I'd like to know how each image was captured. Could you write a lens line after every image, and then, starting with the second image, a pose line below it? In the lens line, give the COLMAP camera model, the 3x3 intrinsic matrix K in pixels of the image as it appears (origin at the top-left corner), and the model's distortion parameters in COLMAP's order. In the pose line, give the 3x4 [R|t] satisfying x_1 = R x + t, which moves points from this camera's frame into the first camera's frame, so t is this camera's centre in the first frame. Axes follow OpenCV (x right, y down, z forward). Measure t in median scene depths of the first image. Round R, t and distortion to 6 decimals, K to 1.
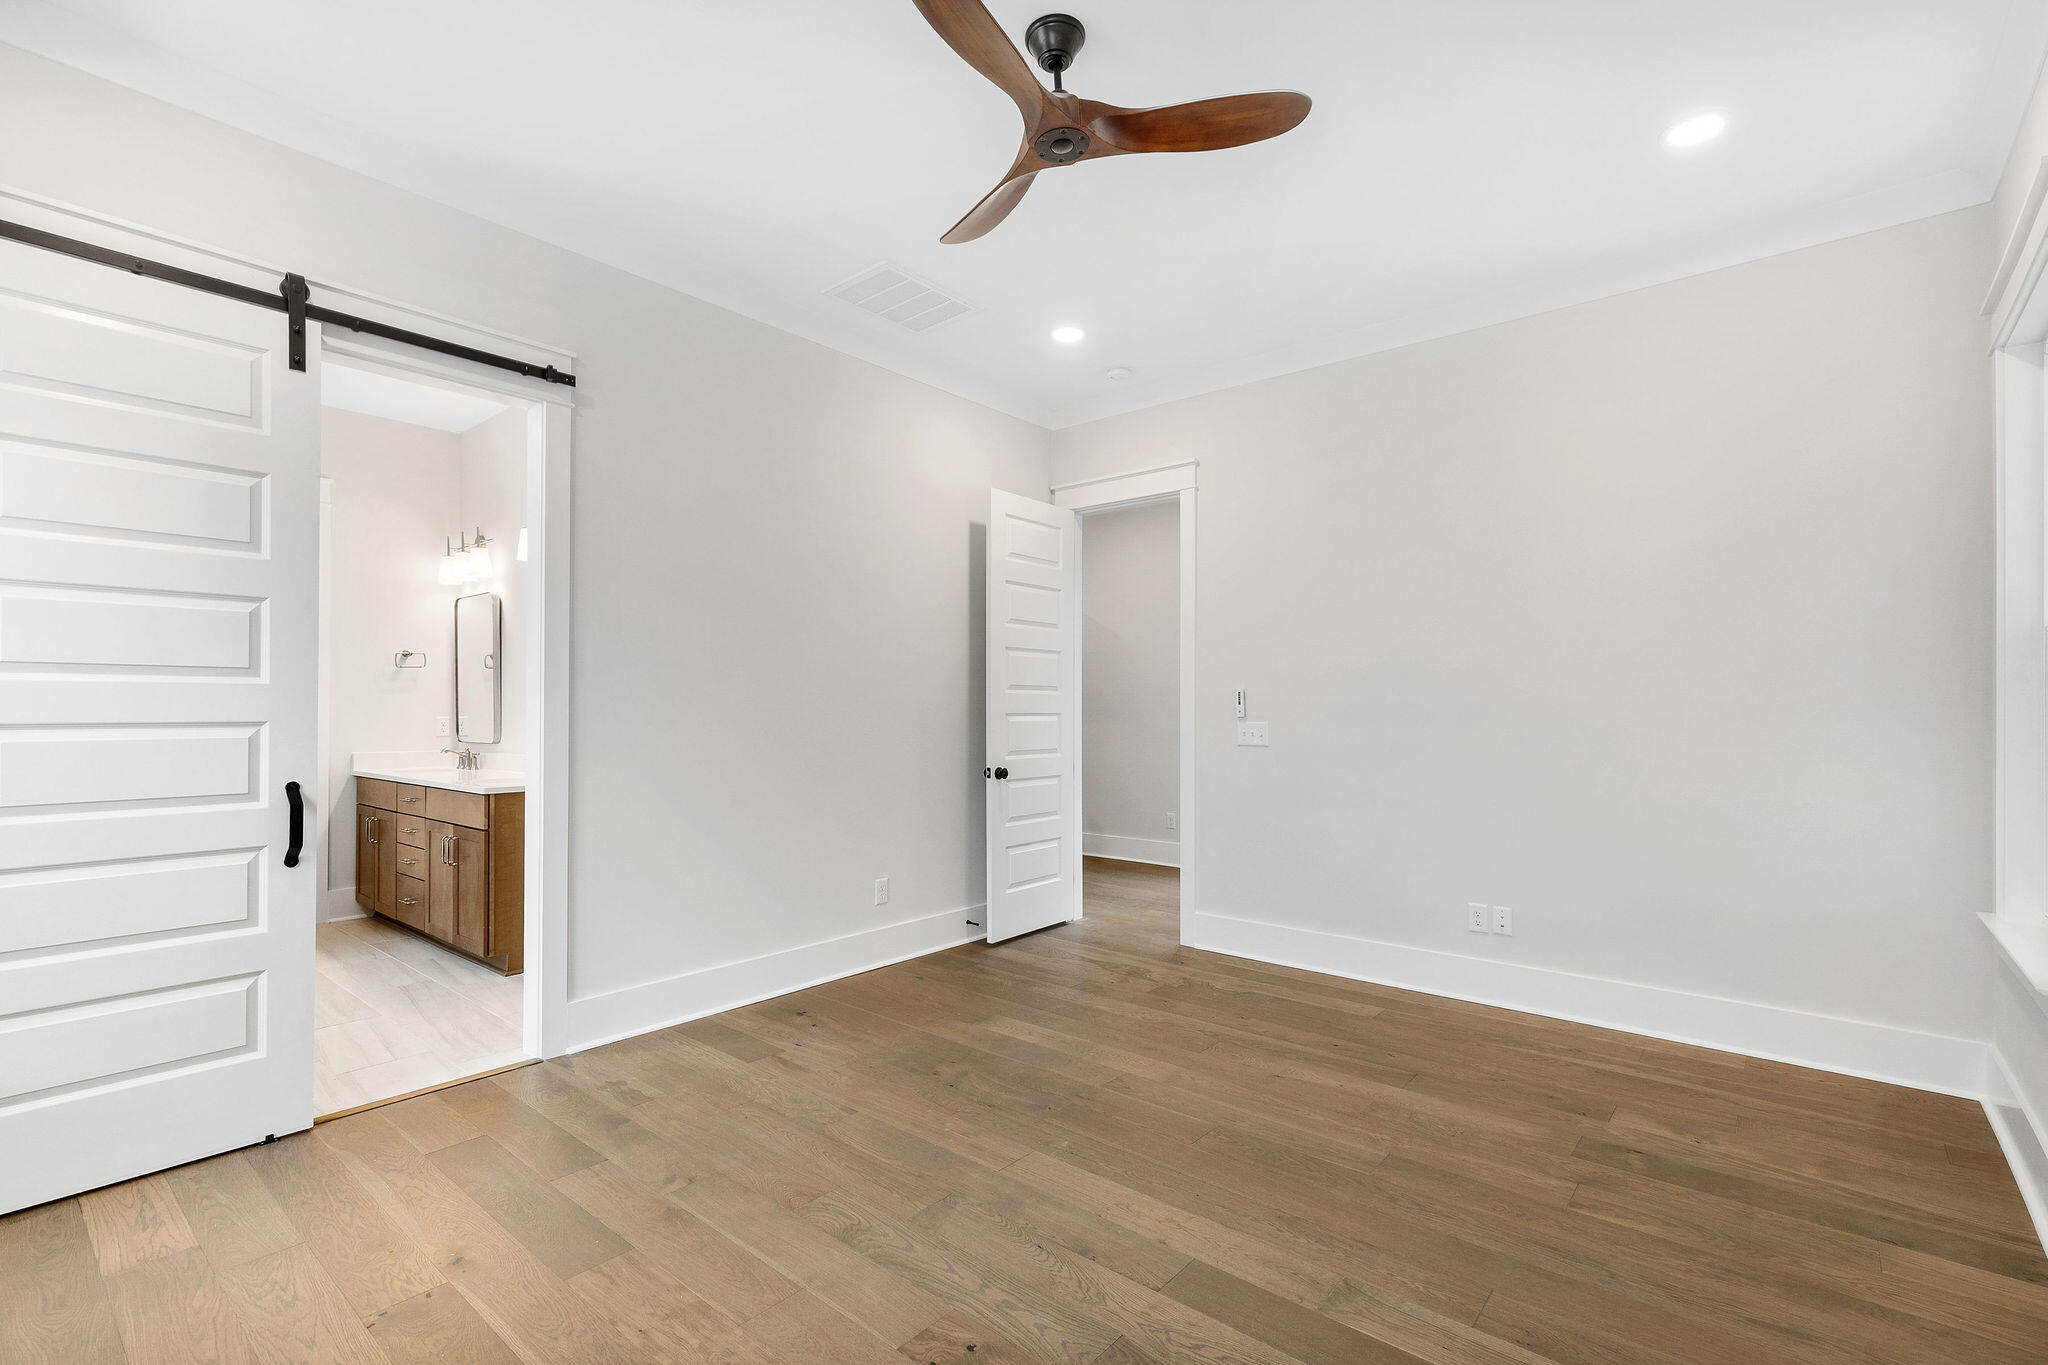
lens RADIAL K [[941.0, 0, 1014.4], [0, 941.0, 695.6], [0, 0, 1]] dist [0.008389, -0.002191]
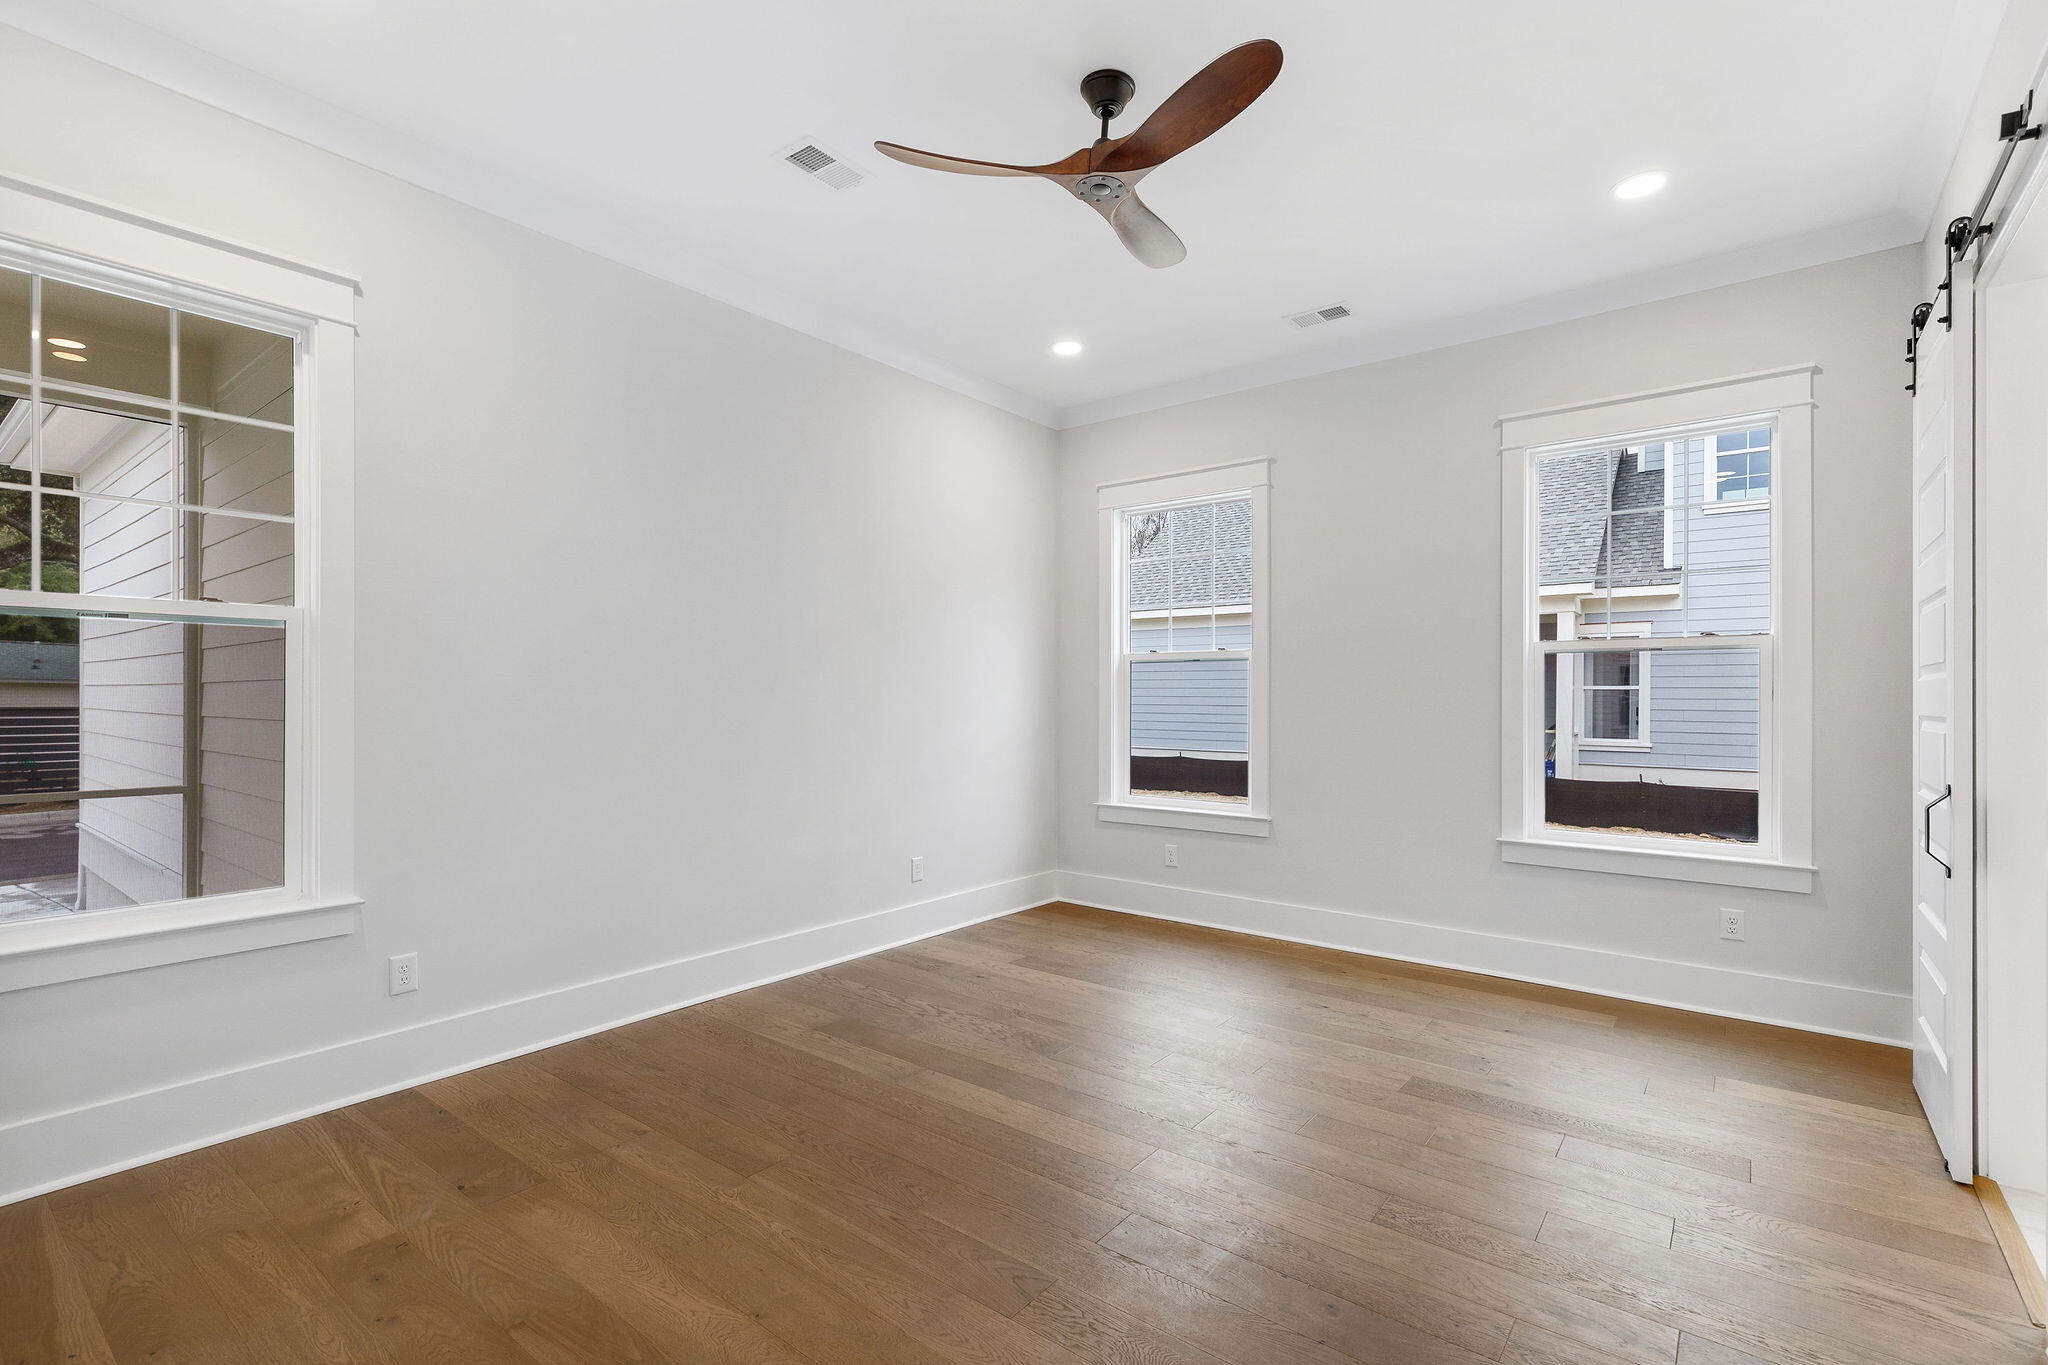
lens RADIAL K [[941.0, 0, 1019.9], [0, 941.0, 686.1], [0, 0, 1]] dist [0.008389, -0.002191]
pose [[-0.998953, 0.001992, -0.045706, 0.091242], [0.002258, 0.999981, -0.005758, 0.009658], [0.045694, -0.005855, -0.998938, 0.993473]]
